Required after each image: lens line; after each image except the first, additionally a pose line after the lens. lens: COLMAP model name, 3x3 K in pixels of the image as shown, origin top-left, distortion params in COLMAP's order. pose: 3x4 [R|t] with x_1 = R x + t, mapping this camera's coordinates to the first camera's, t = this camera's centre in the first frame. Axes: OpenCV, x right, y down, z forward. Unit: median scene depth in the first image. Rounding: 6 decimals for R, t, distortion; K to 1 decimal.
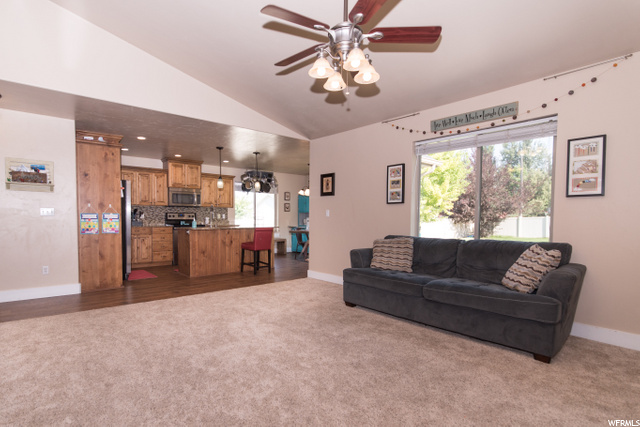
lens RADIAL K [[318.4, 0, 298.8], [0, 318.4, 230.2], [0, 0, 1]] dist [-0.001477, -0.000020]
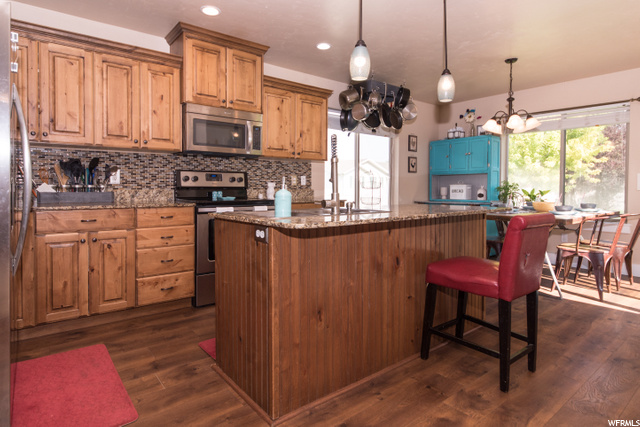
lens RADIAL K [[362.9, 0, 336.3], [0, 362.9, 193.6], [0, 0, 1]] dist [0.003858, -0.000247]
pose [[0.999890, 0.001730, 0.014728, -0.221843], [-0.001420, 0.999777, -0.021083, -0.015481], [-0.014761, 0.021060, 0.999669, 0.537546]]
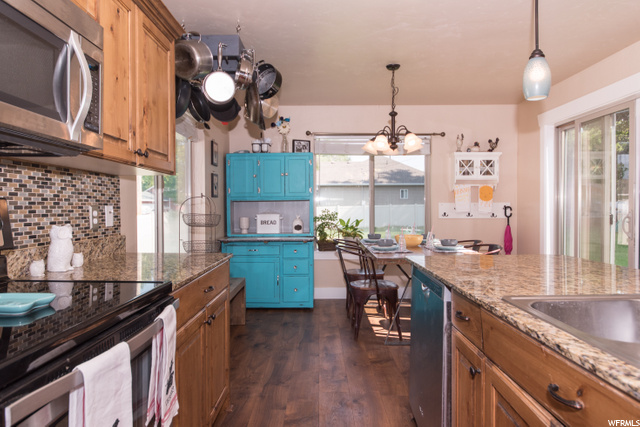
lens RADIAL K [[392.6, 0, 319.7], [0, 392.6, 211.1], [0, 0, 1]] dist [0.002318, 0.001181]
pose [[0.634299, -0.010923, 0.773011, -0.388197], [0.035331, 0.999265, -0.014872, -0.043575], [-0.772280, 0.036745, 0.634219, 0.838146]]
